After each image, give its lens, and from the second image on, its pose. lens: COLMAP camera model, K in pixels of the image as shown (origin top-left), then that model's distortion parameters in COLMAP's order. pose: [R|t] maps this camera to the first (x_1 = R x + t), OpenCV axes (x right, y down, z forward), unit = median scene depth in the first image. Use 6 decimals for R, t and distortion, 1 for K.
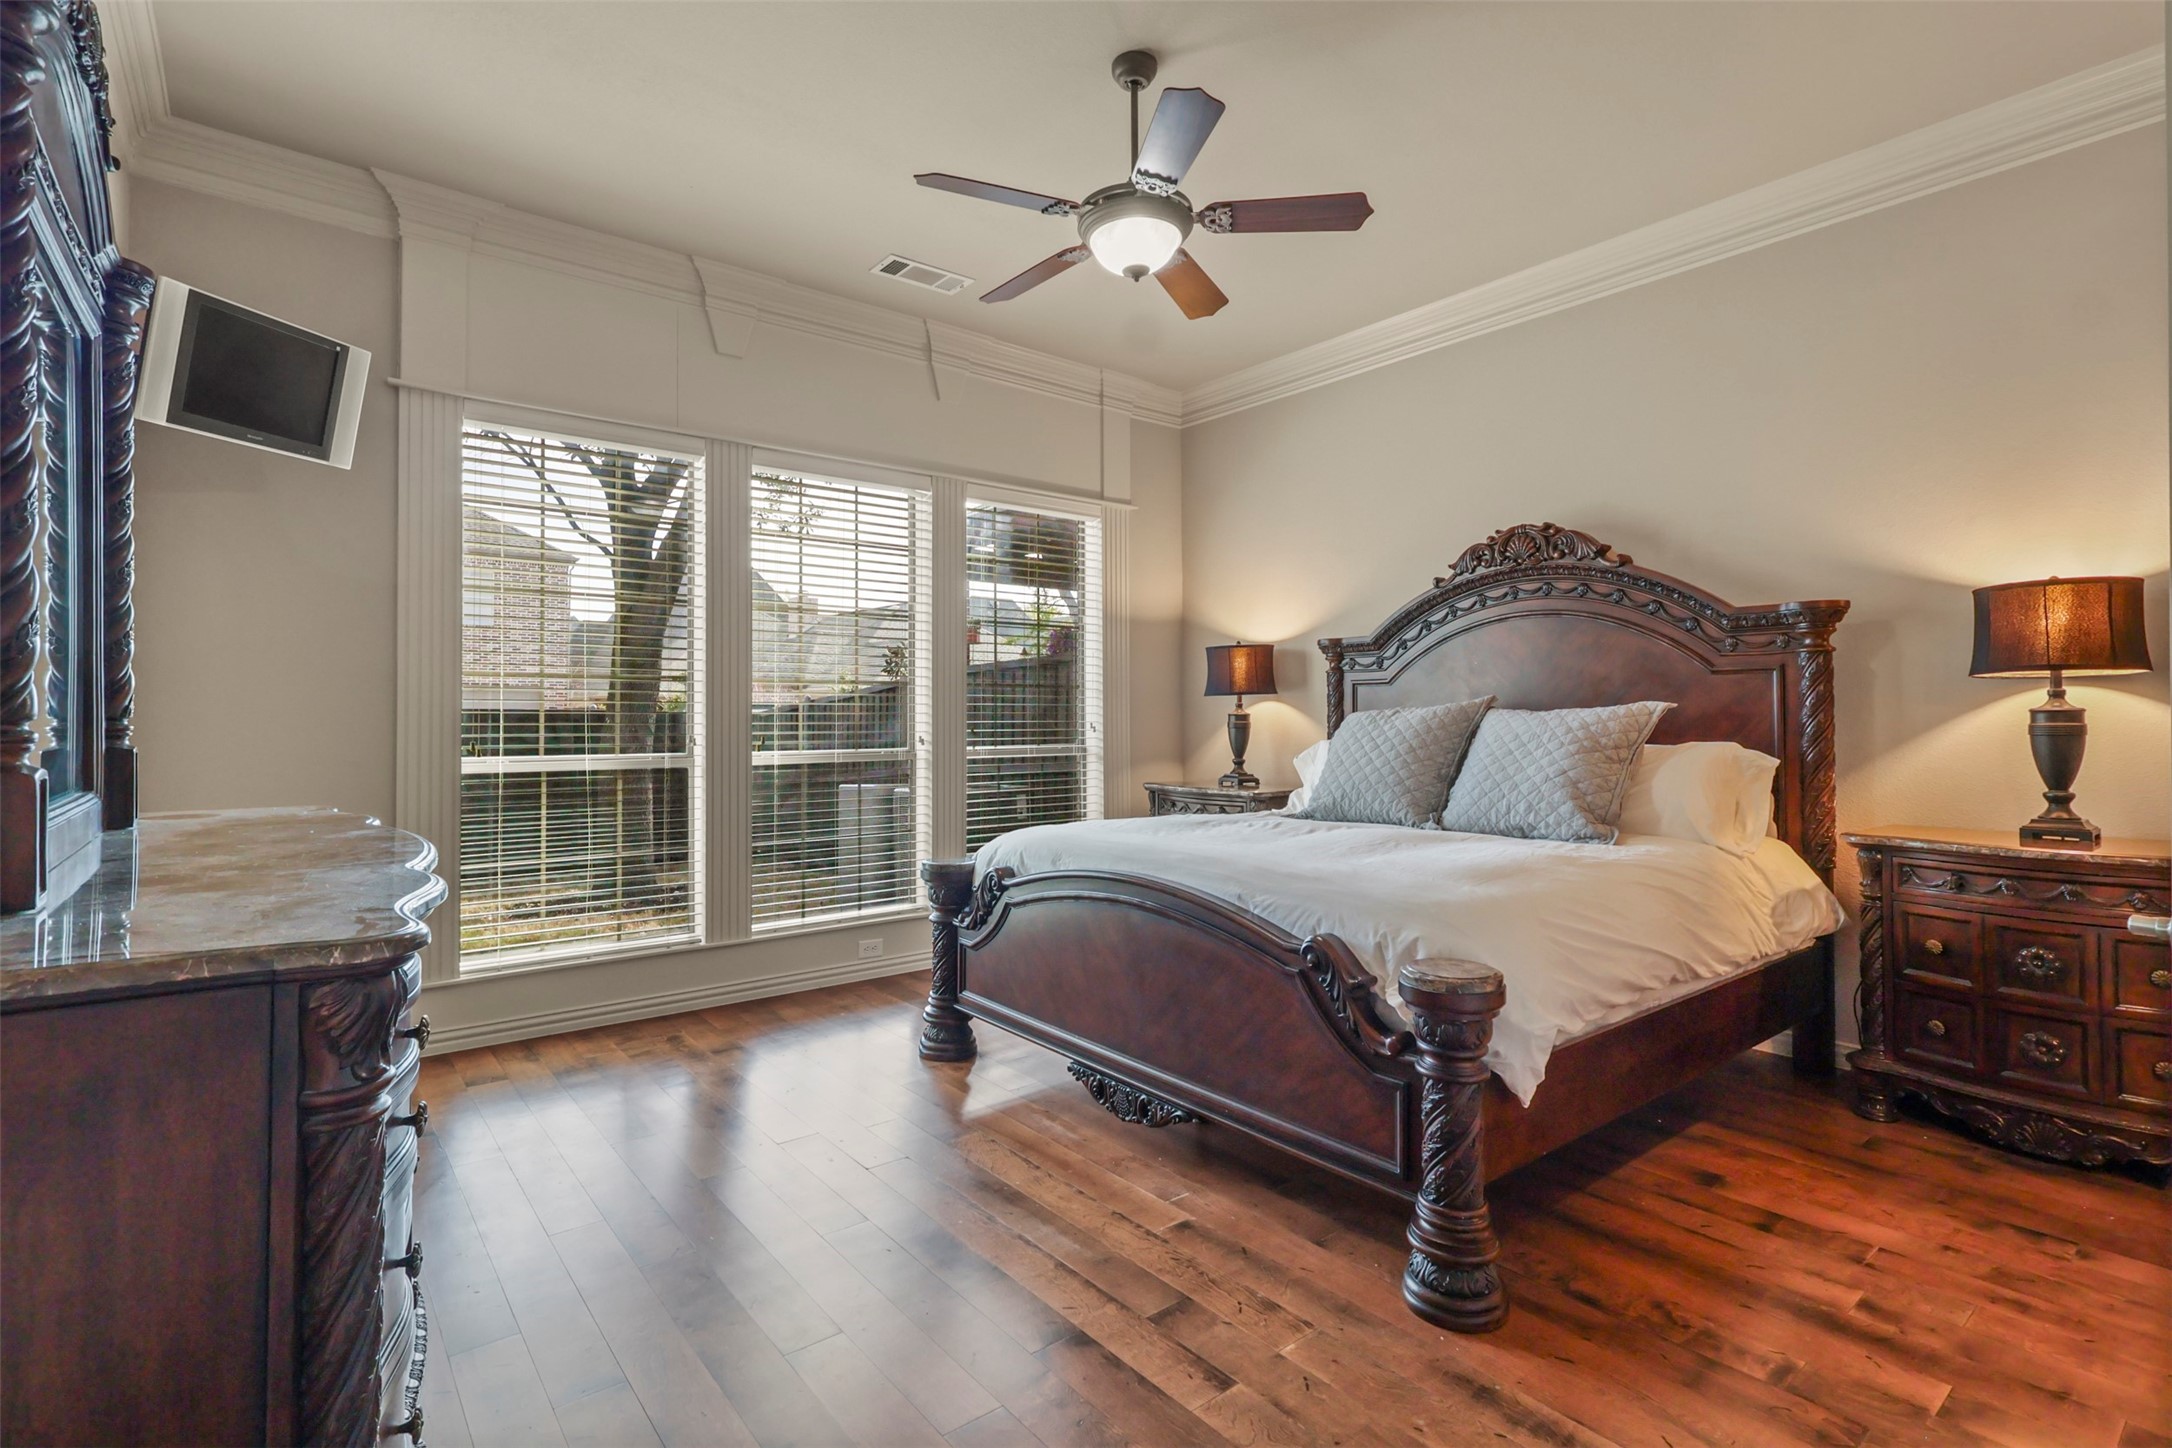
lens RADIAL K [[1006.7, 0, 1078.8], [0, 1006.7, 725.0], [0, 0, 1]] dist [-0.002727, -0.000277]
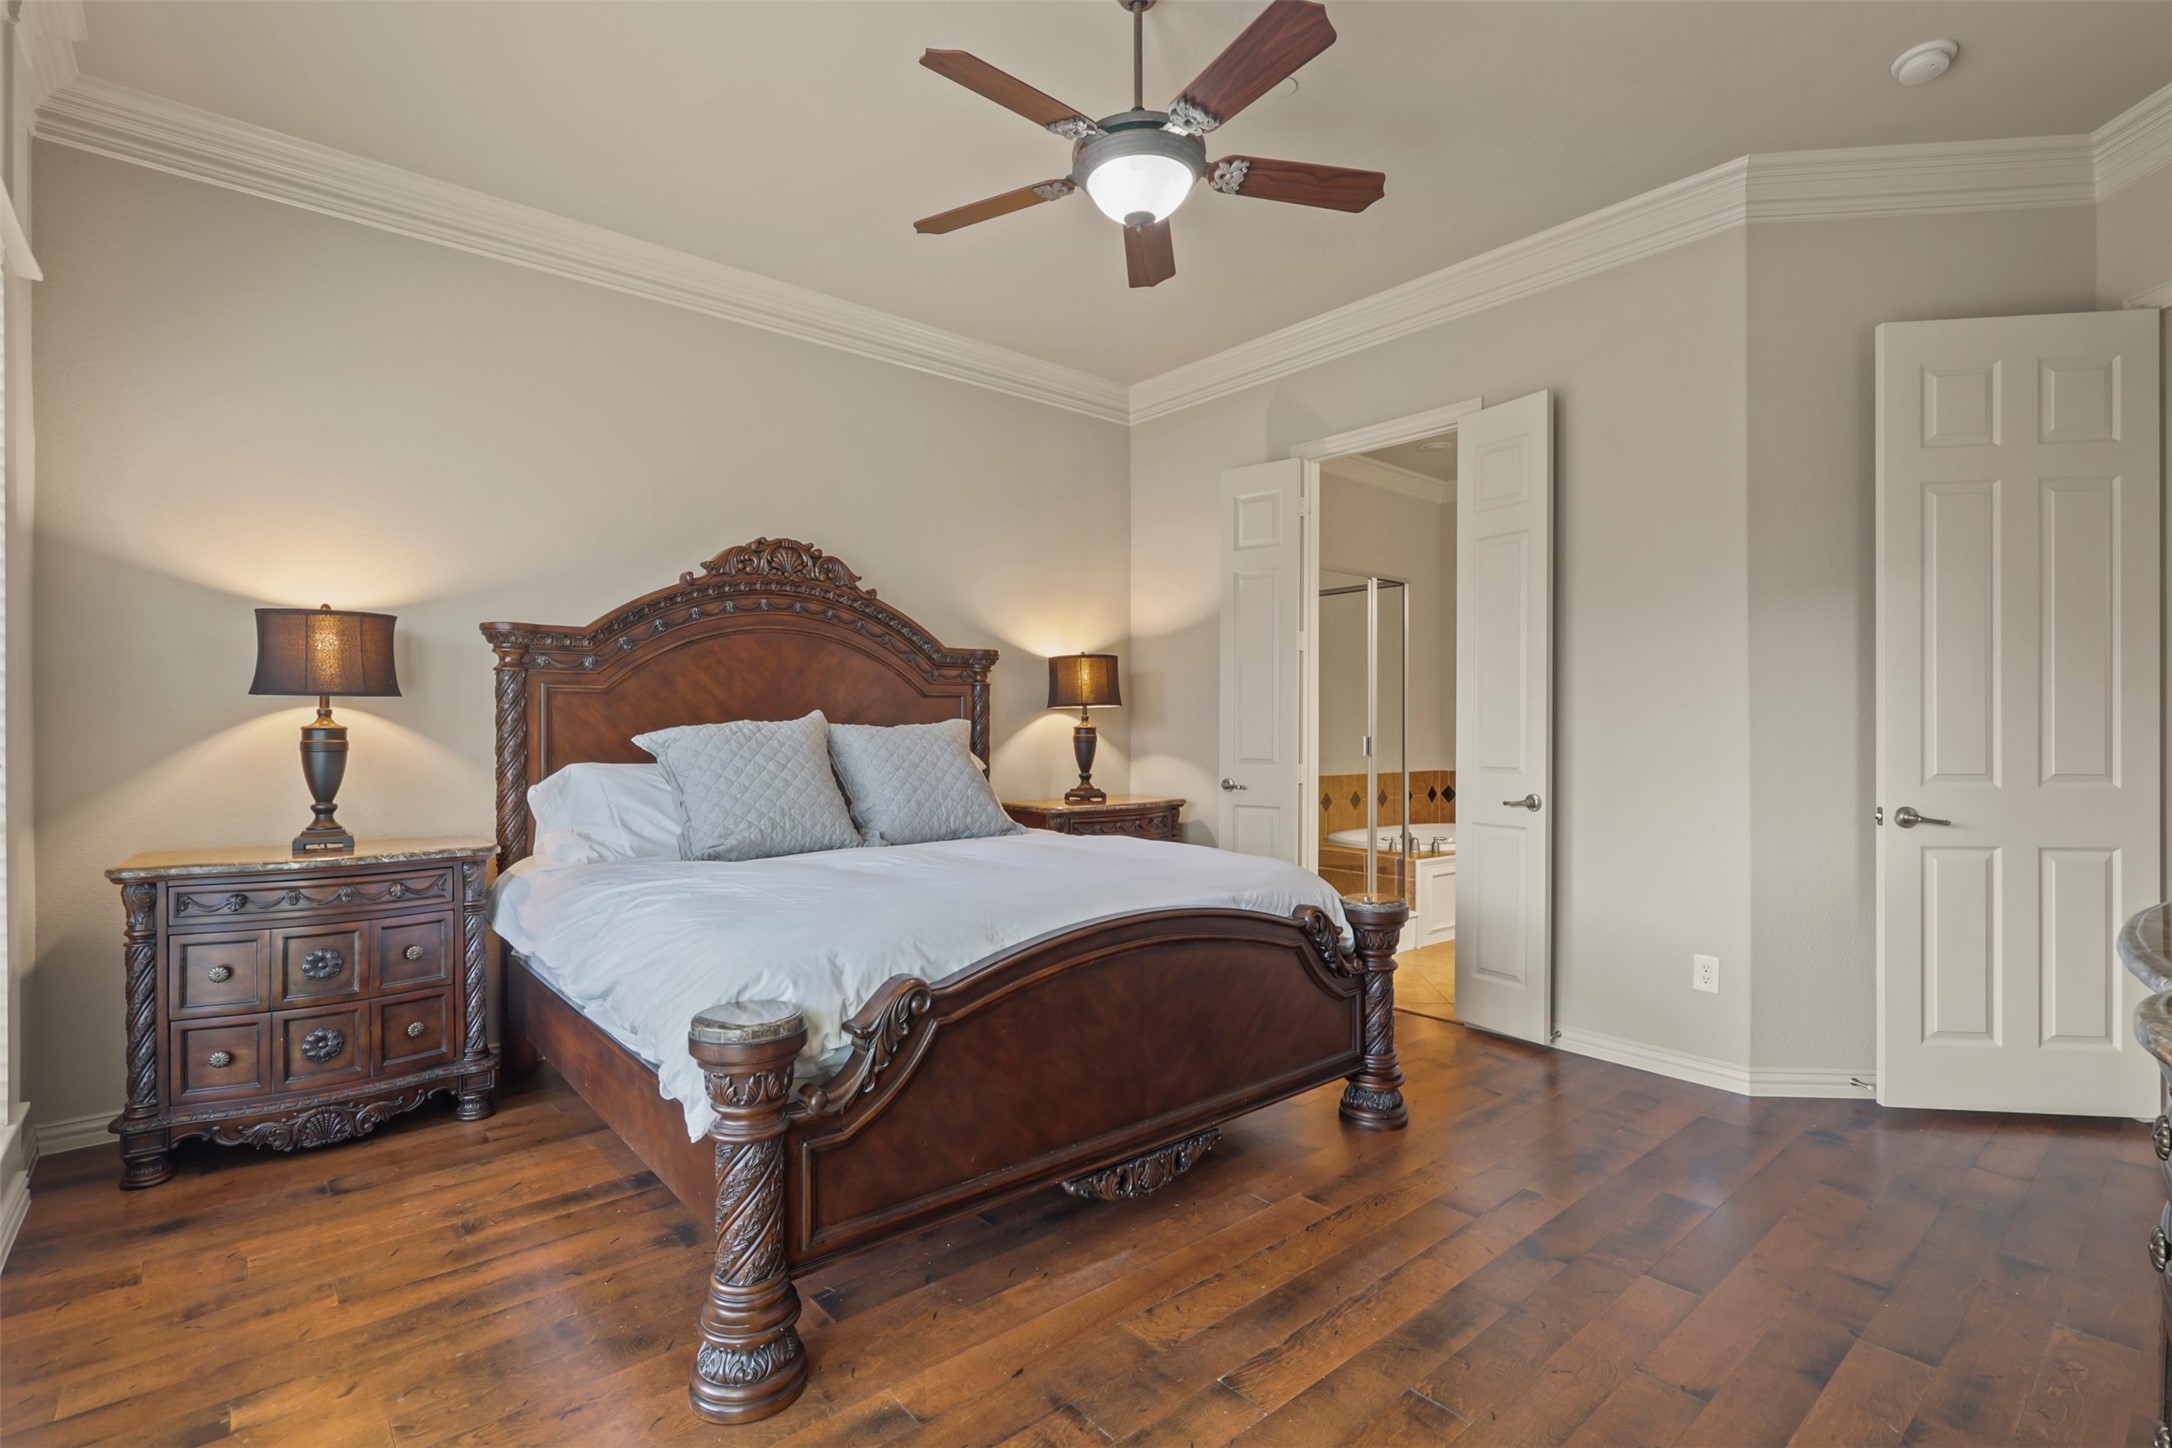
lens RADIAL K [[1014.9, 0, 1086.0], [0, 1014.9, 724.0], [0, 0, 1]] dist [0.030923, -0.000089]
pose [[-0.028104, 0.008048, 0.999573, -0.453159], [0.011884, 0.999900, -0.007717, -0.003524], [-0.999534, 0.011662, -0.028197, 0.579516]]
